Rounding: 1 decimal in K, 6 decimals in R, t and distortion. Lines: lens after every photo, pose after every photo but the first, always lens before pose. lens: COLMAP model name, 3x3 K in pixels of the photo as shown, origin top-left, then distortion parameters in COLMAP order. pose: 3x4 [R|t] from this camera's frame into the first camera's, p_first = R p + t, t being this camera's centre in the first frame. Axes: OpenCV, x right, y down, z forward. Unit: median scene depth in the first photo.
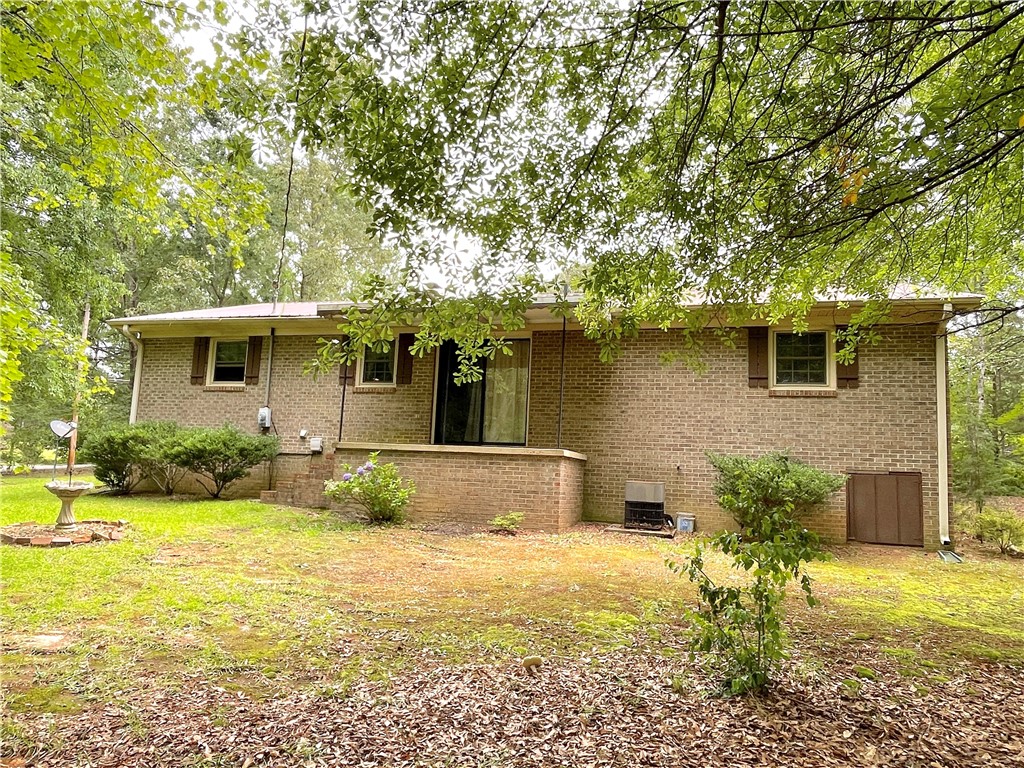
lens RADIAL K [[762.5, 0, 513.7], [0, 762.5, 380.7], [0, 0, 1]] dist [-0.000921, 0.001209]
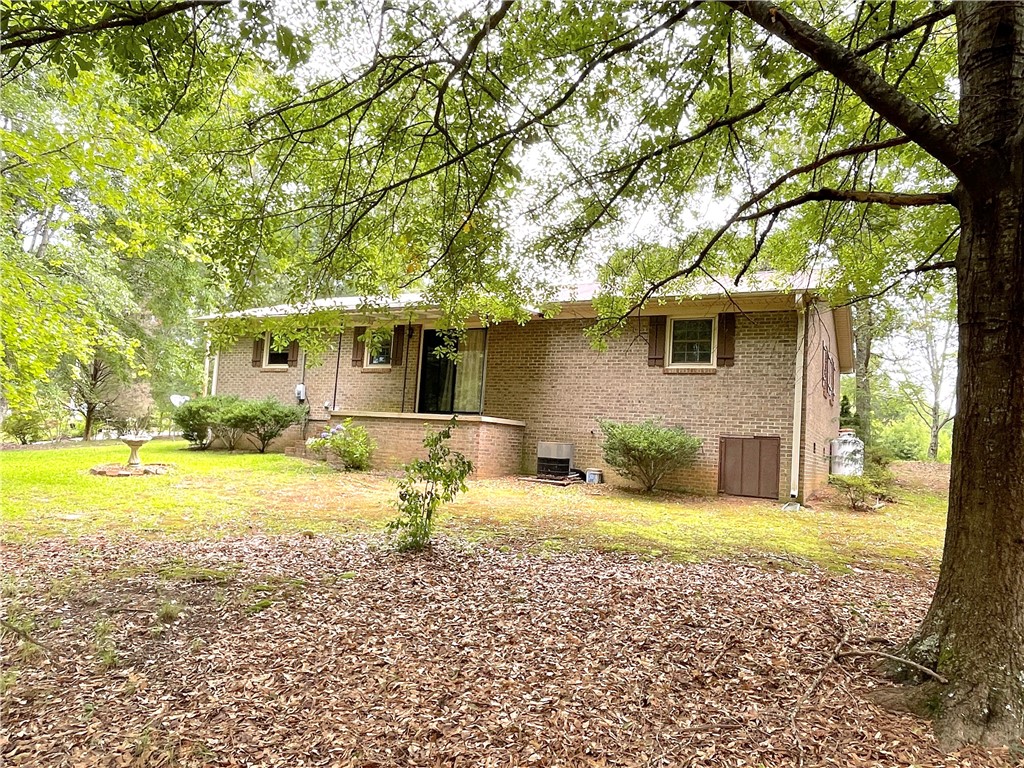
lens RADIAL K [[762.5, 0, 511.4], [0, 762.5, 387.9], [0, 0, 1]] dist [-0.000921, 0.001209]
pose [[0.978588, -0.001998, -0.205822, 0.343251], [0.010045, 0.999225, 0.038061, -0.005169], [0.205586, -0.039314, 0.977849, -0.224918]]
